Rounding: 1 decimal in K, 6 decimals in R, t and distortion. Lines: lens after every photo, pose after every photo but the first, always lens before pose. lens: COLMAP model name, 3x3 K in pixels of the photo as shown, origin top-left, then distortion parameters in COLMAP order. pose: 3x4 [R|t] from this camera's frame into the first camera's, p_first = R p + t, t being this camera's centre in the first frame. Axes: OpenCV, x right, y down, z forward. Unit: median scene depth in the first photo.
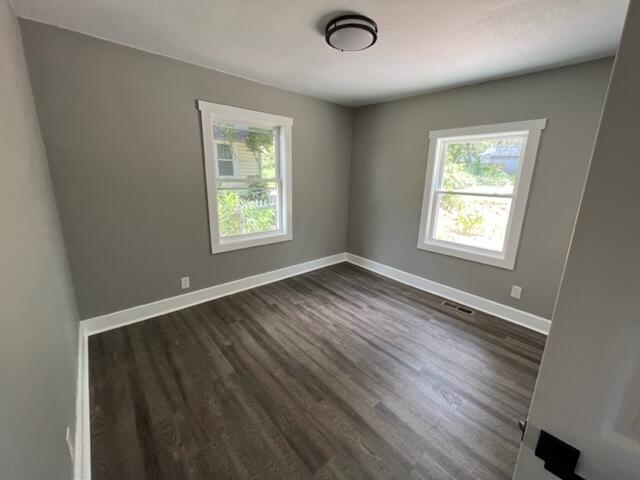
lens RADIAL K [[257.6, 0, 321.3], [0, 257.6, 237.7], [0, 0, 1]] dist [-0.000197, -0.001043]
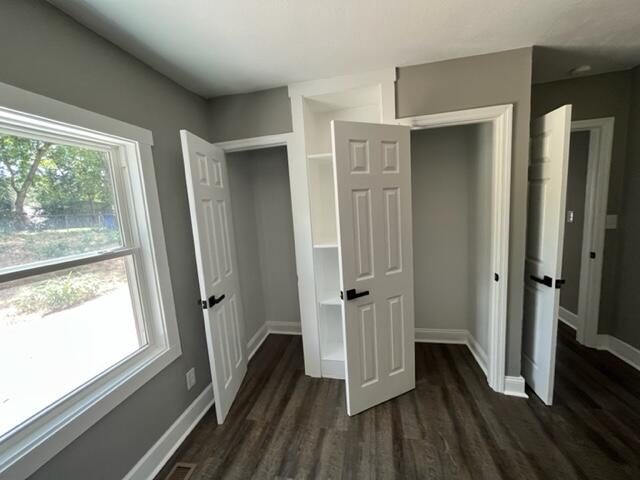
lens RADIAL K [[257.6, 0, 320.7], [0, 257.6, 239.4], [0, 0, 1]] dist [-0.000197, -0.001043]
pose [[-0.595790, -0.089257, 0.798165, 0.048928], [0.234811, 0.931024, 0.279389, -0.319711], [-0.768048, 0.353875, -0.533737, 1.268773]]
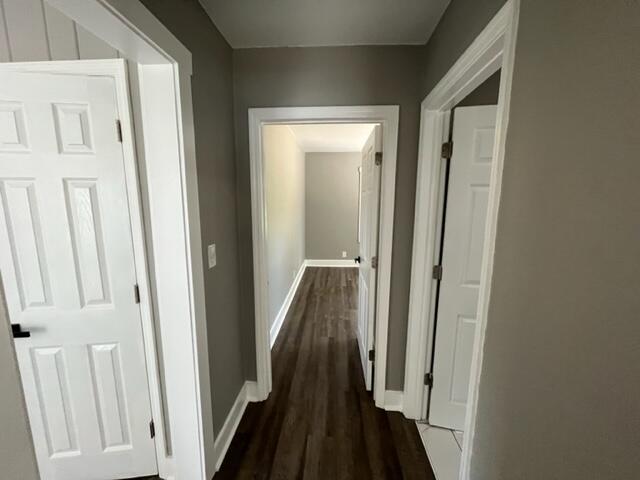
lens RADIAL K [[257.6, 0, 319.8], [0, 257.6, 240.9], [0, 0, 1]] dist [-0.000197, -0.001043]
pose [[0.705155, 0.091277, -0.703153, 1.003759], [-0.156332, 0.987290, -0.028617, 0.208780], [0.691604, 0.130105, 0.710462, -0.786276]]
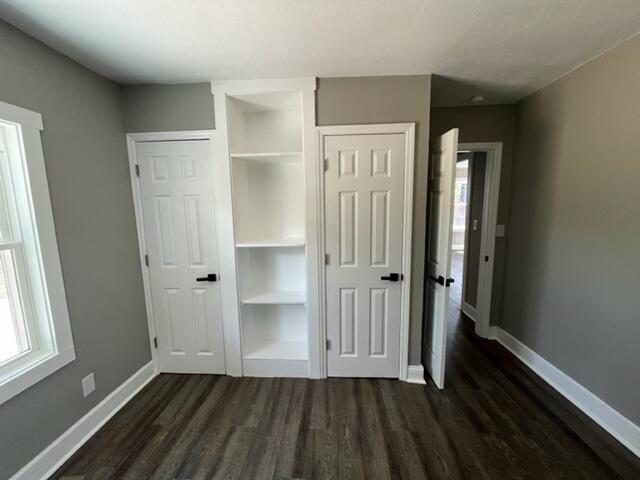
lens RADIAL K [[257.6, 0, 320.0], [0, 257.6, 239.4], [0, 0, 1]] dist [-0.000197, -0.001043]
pose [[-0.711936, -0.104678, 0.694399, -0.066825], [0.162946, 0.937216, 0.308342, -0.297578], [-0.683078, 0.332669, -0.650181, 1.181133]]
